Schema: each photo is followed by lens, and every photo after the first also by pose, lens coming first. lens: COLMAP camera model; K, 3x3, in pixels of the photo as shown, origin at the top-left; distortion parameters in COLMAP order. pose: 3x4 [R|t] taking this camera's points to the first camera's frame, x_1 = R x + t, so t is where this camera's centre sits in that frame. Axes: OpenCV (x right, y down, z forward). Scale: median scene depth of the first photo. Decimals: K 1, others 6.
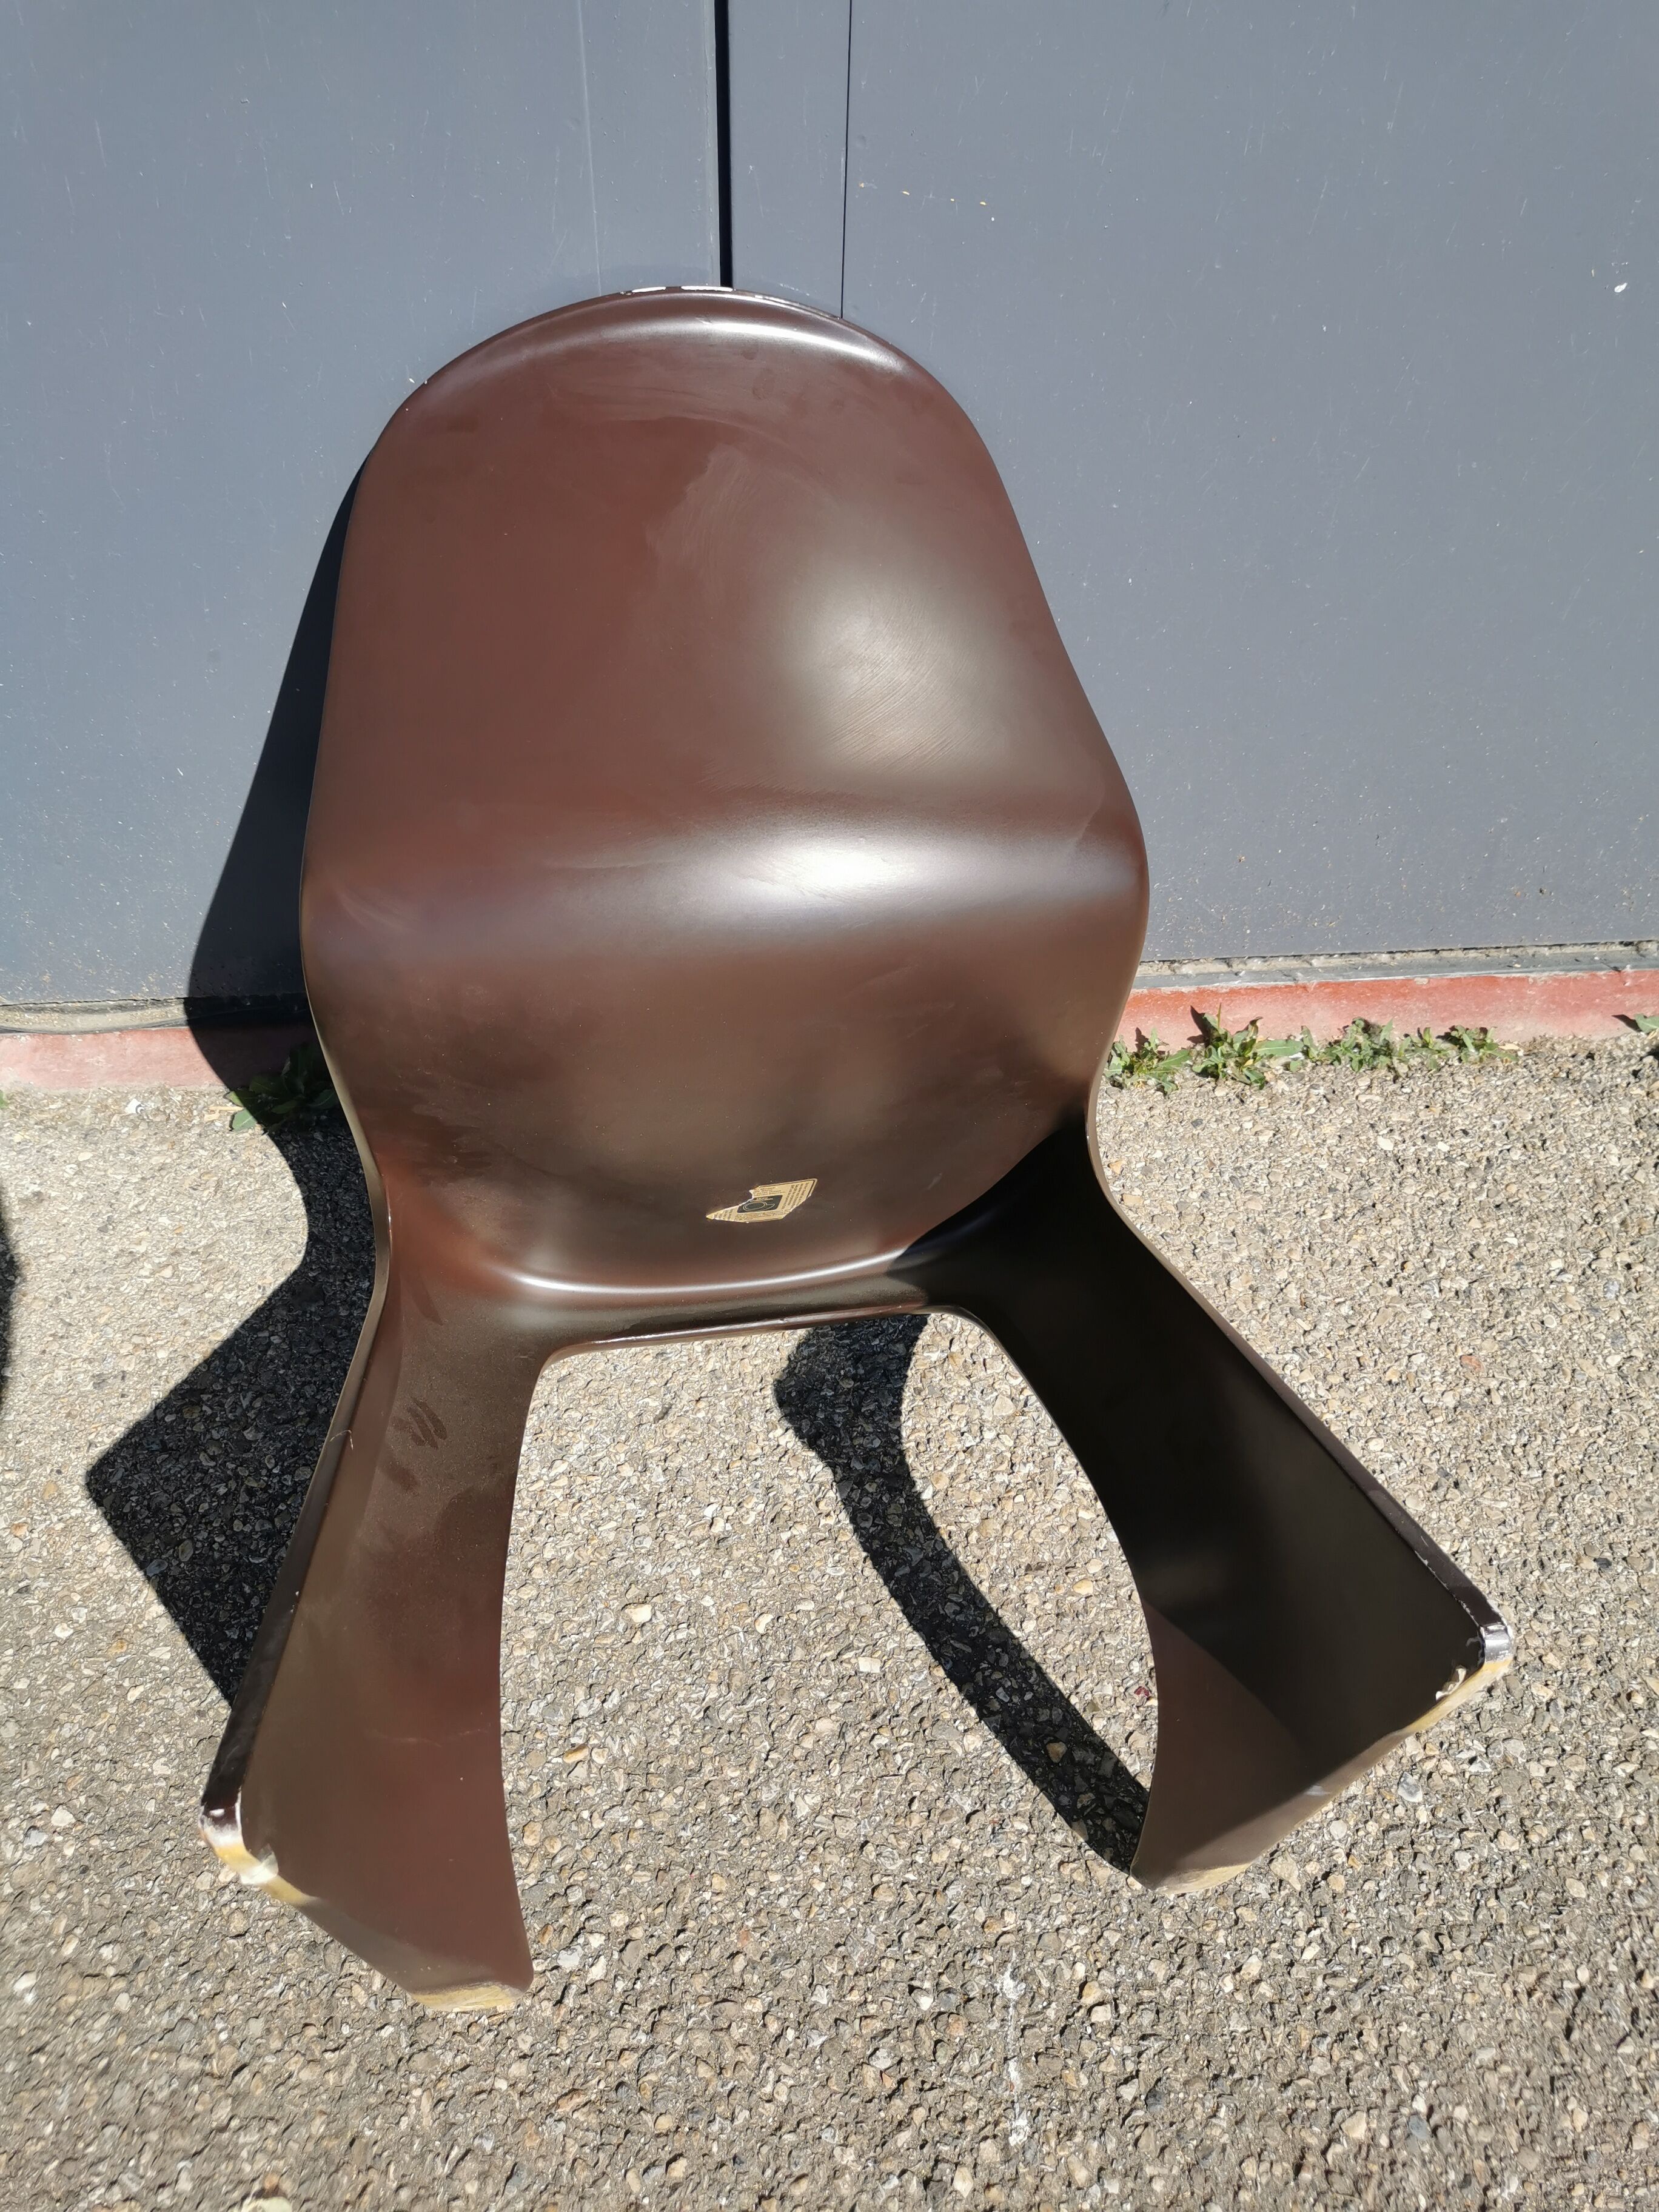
lens RADIAL K [[1734.6, 0, 836.5], [0, 1734.6, 1103.0], [0, 0, 1]] dist [0.021964, -0.003555]
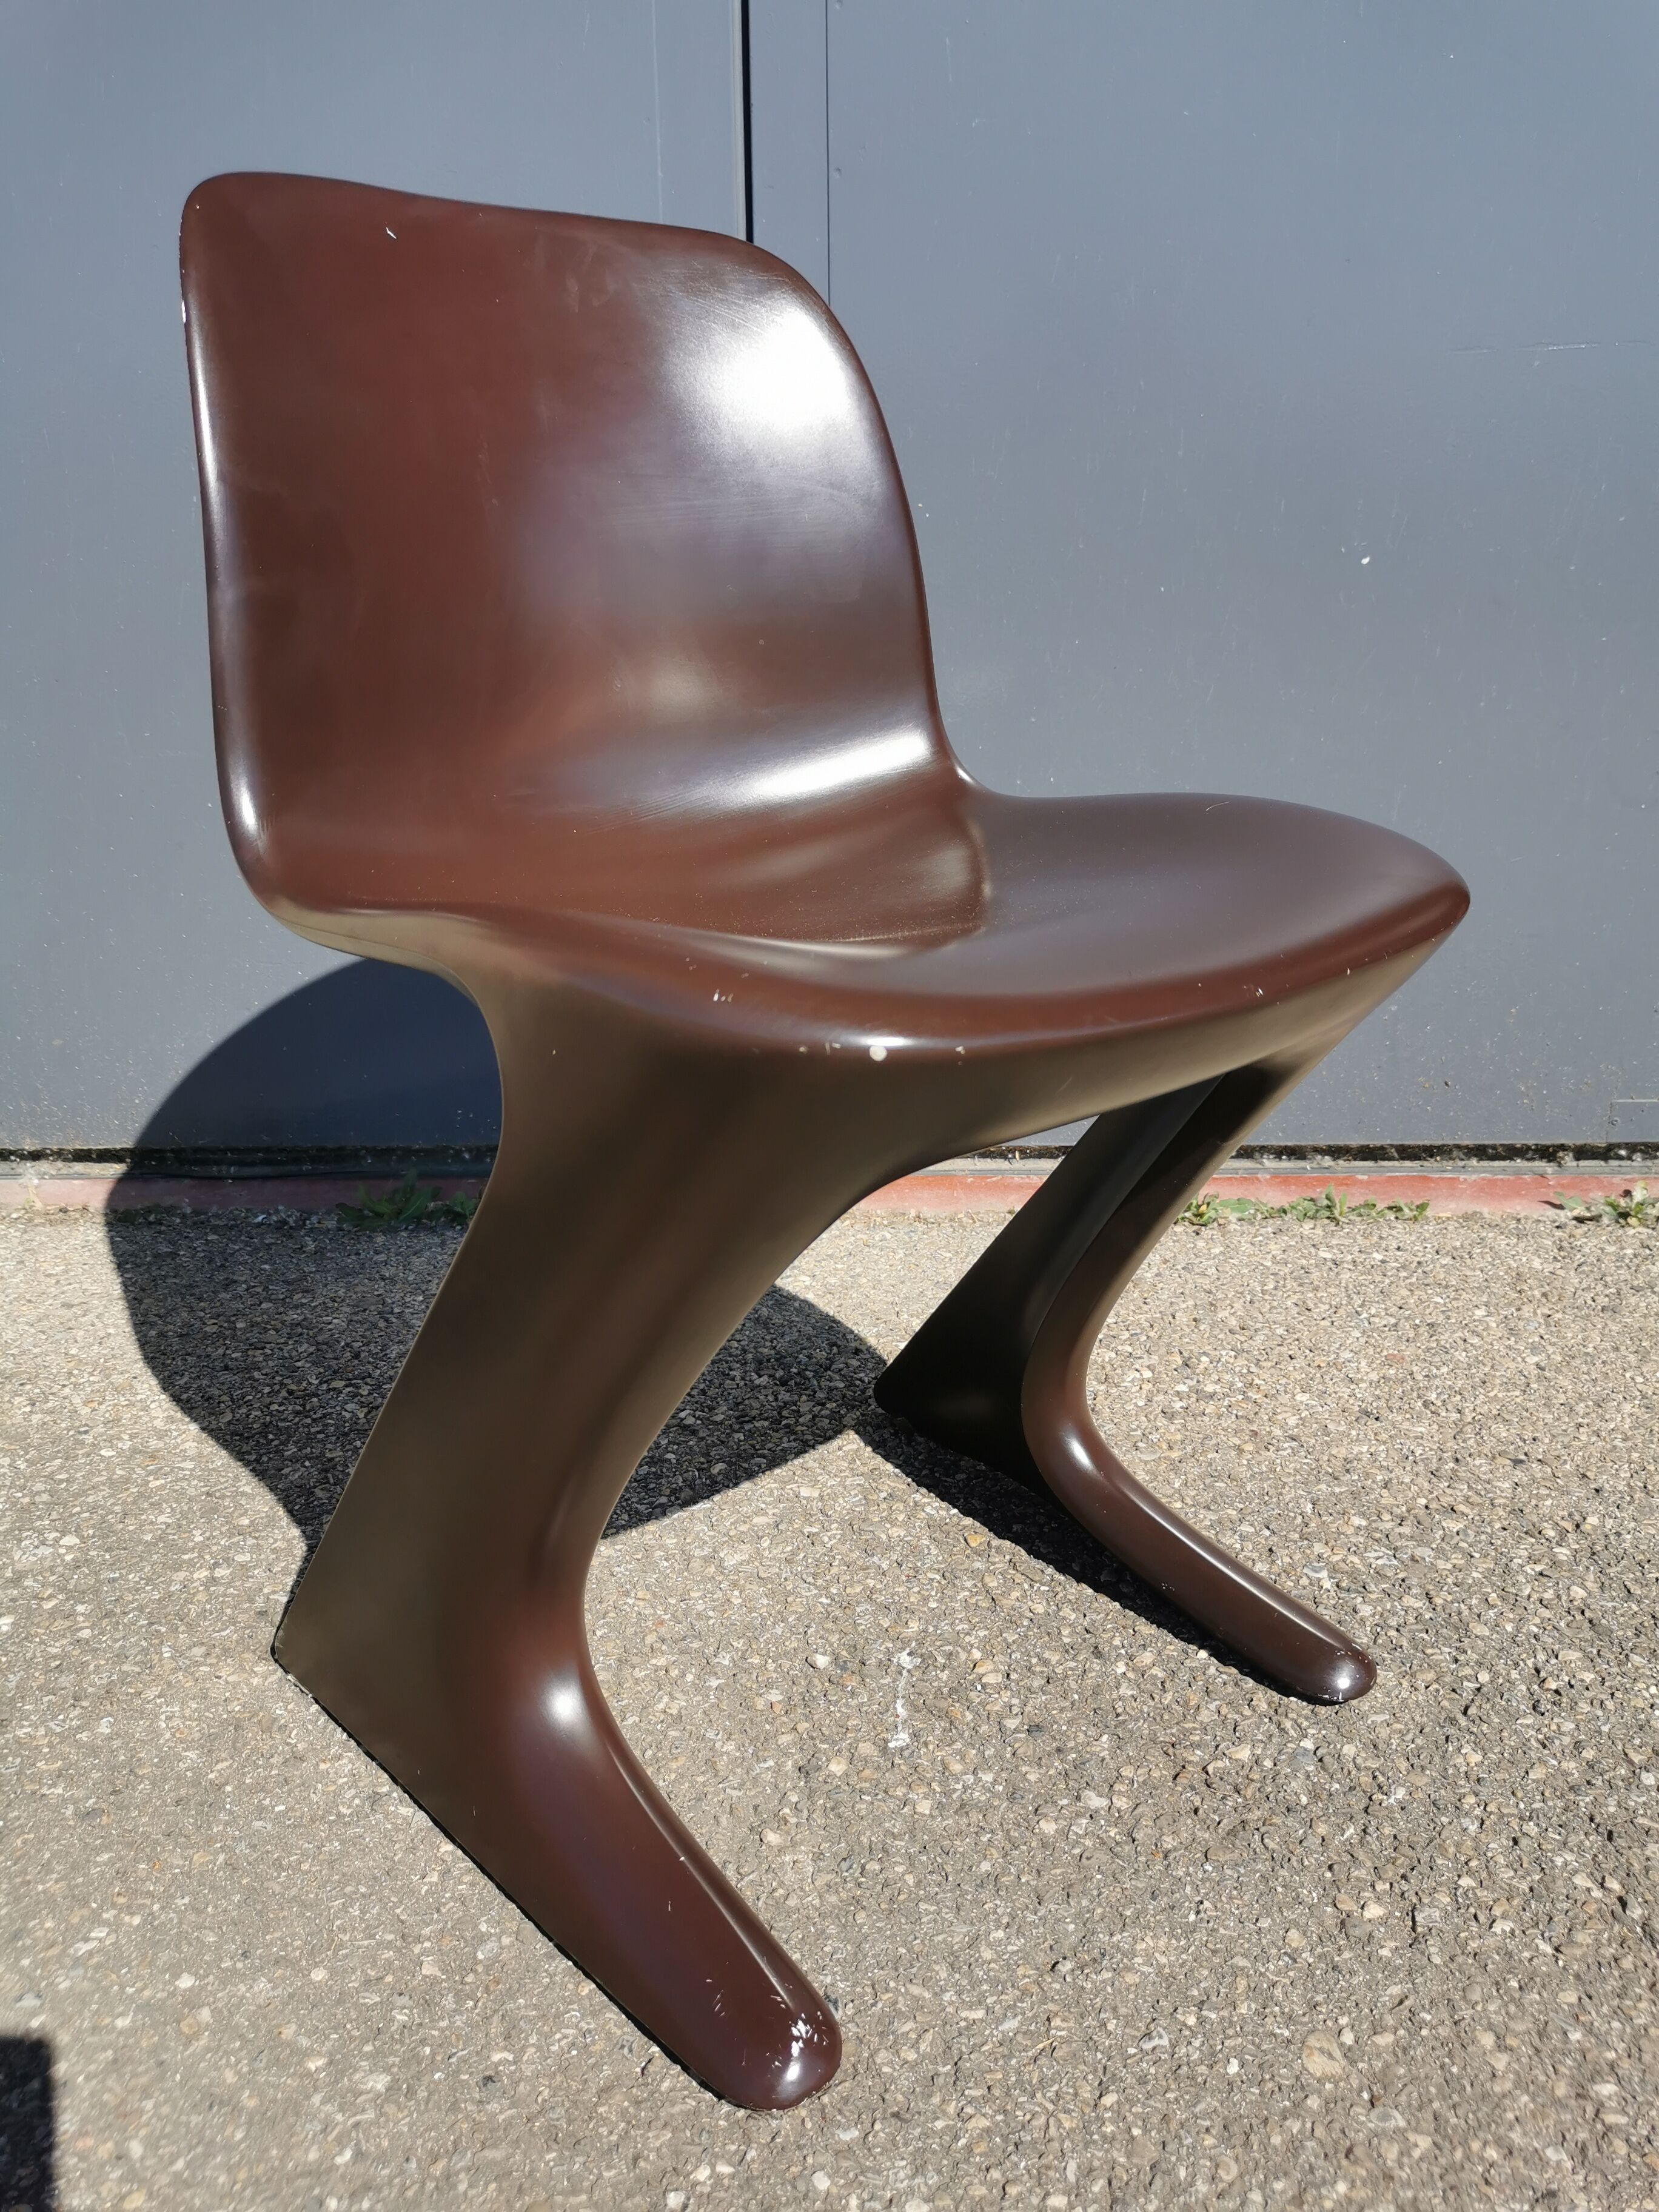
lens RADIAL K [[1734.6, 0, 841.2], [0, 1734.6, 1105.0], [0, 0, 1]] dist [0.021964, -0.003555]
pose [[0.995067, -0.009234, -0.098770, 0.147572], [-0.042963, 0.857327, -0.512976, 0.671119], [0.089415, 0.514689, 0.852701, -0.044047]]
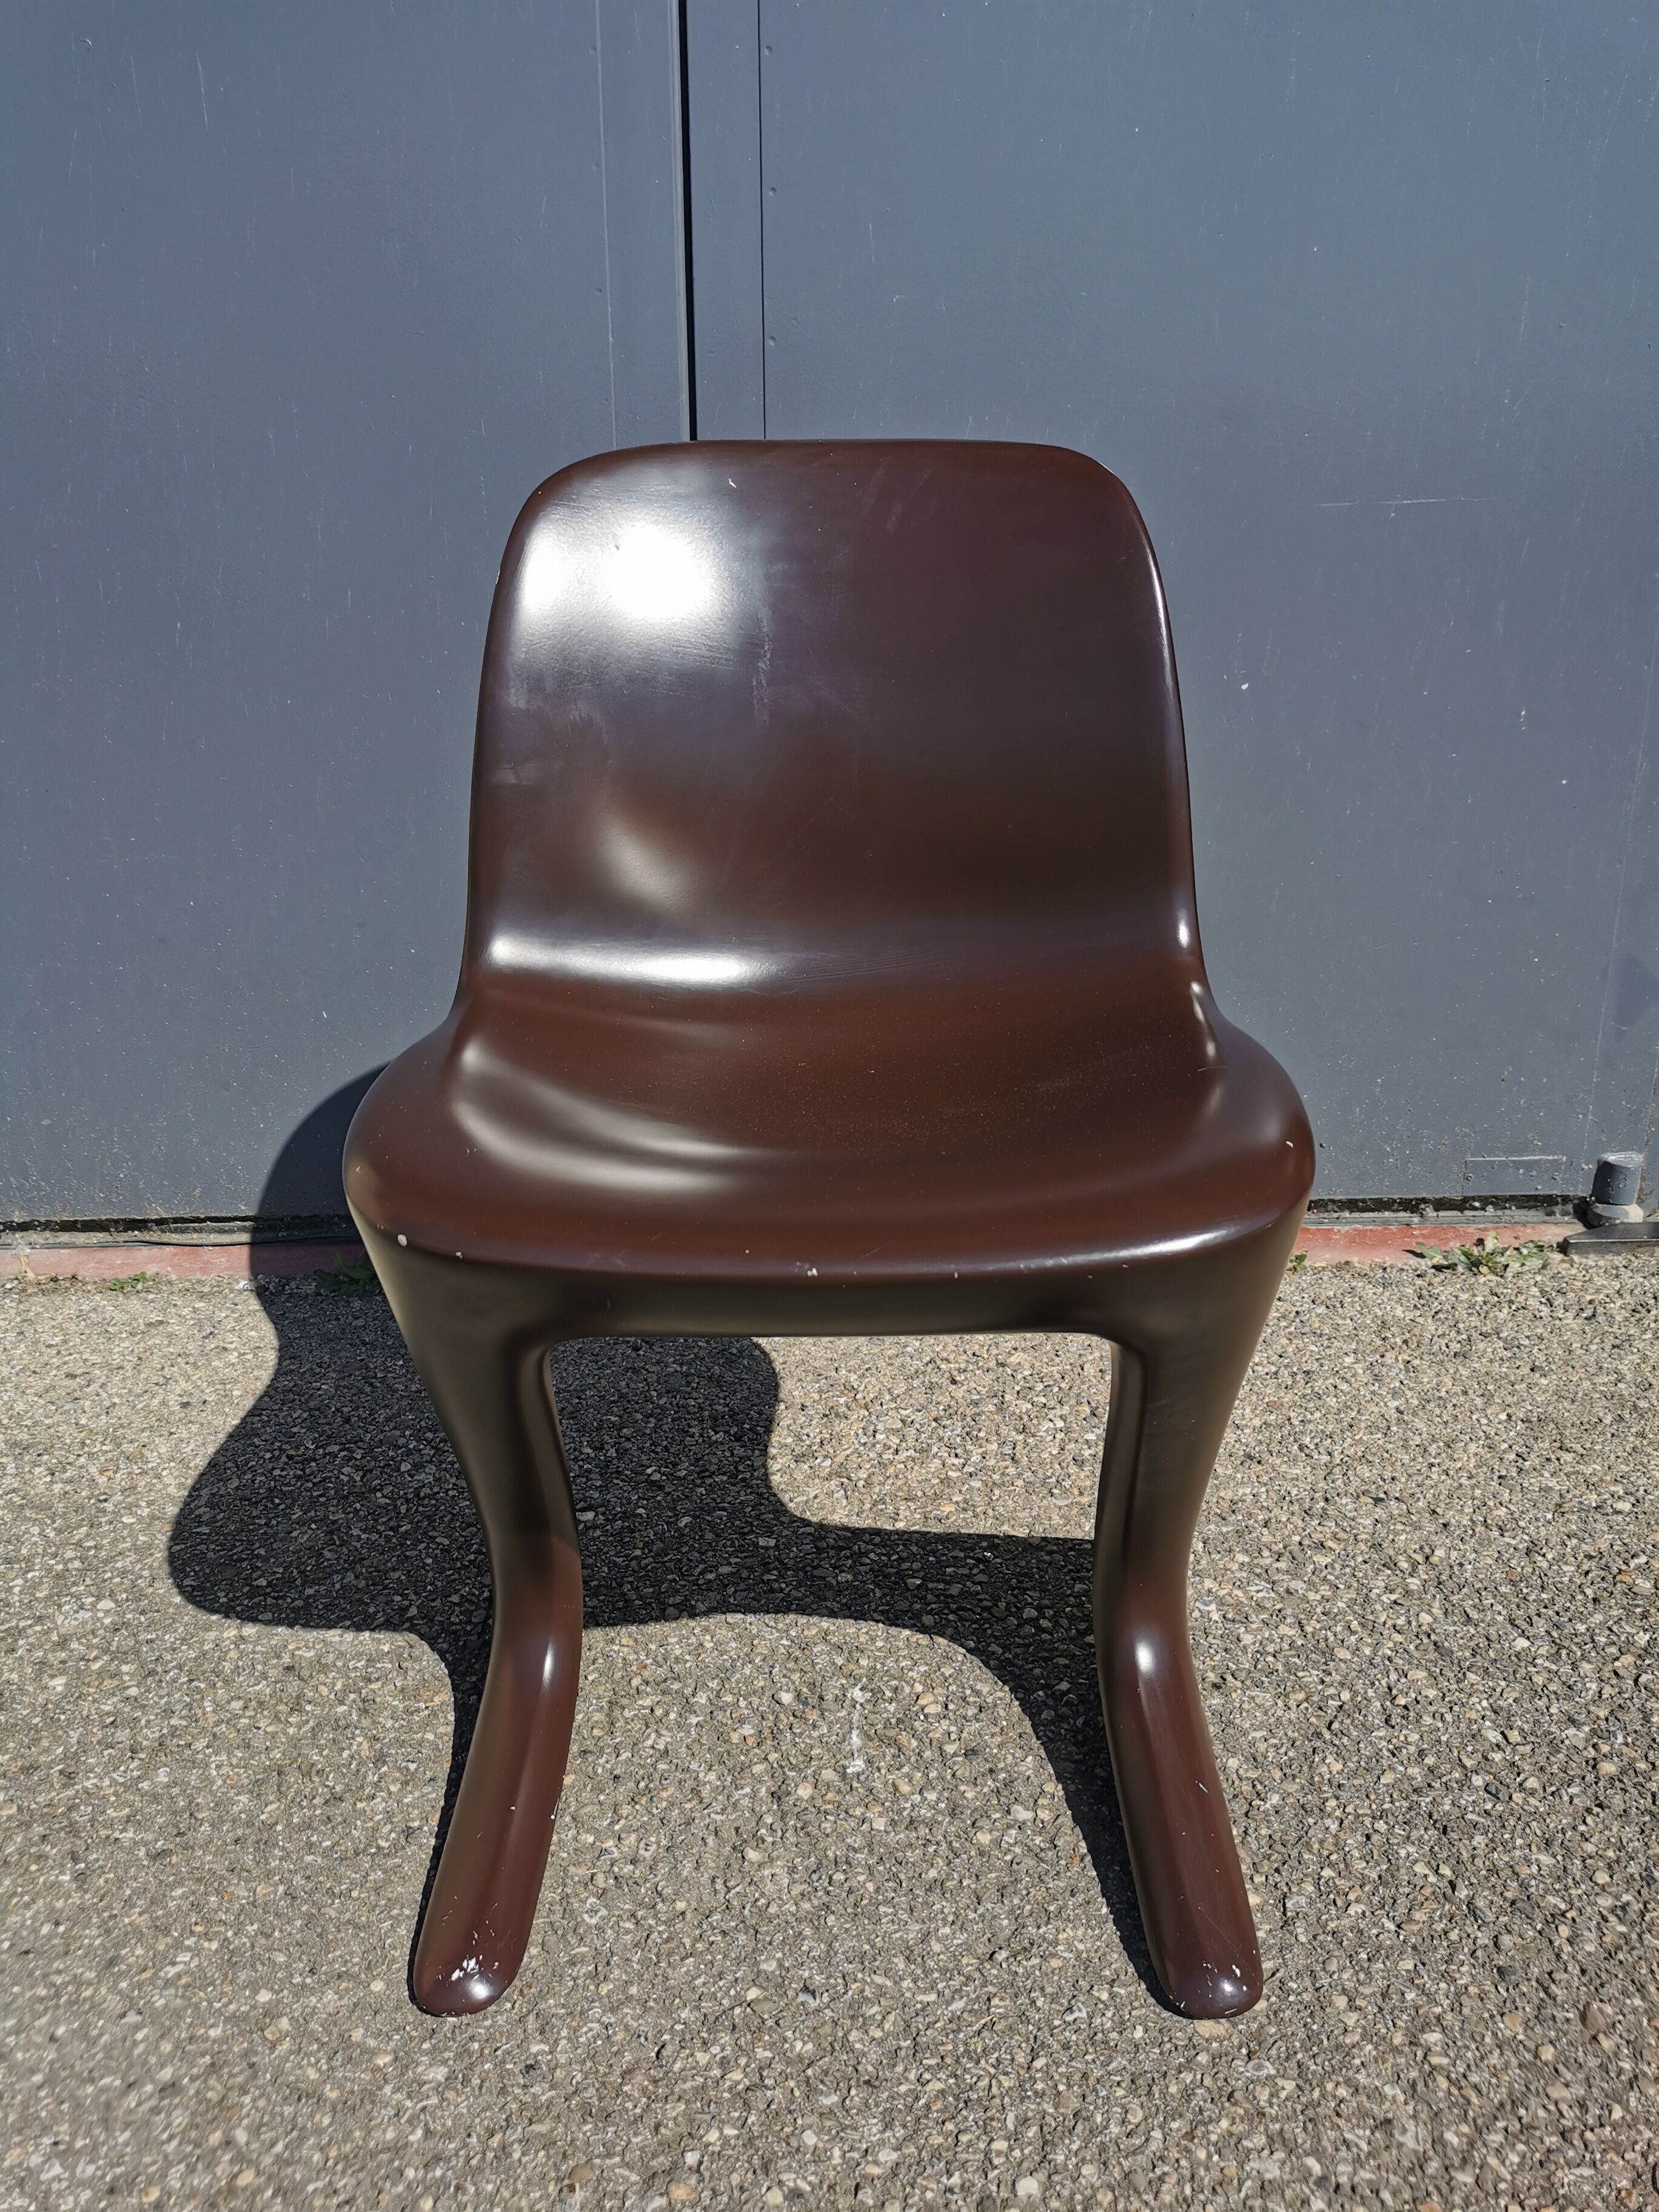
lens RADIAL K [[1734.6, 0, 845.2], [0, 1734.6, 1080.9], [0, 0, 1]] dist [0.021964, -0.003555]
pose [[0.998942, -0.018733, -0.042001, 0.132026], [-0.005818, 0.854467, -0.519472, 0.682637], [0.045619, 0.519167, 0.853454, -0.214241]]
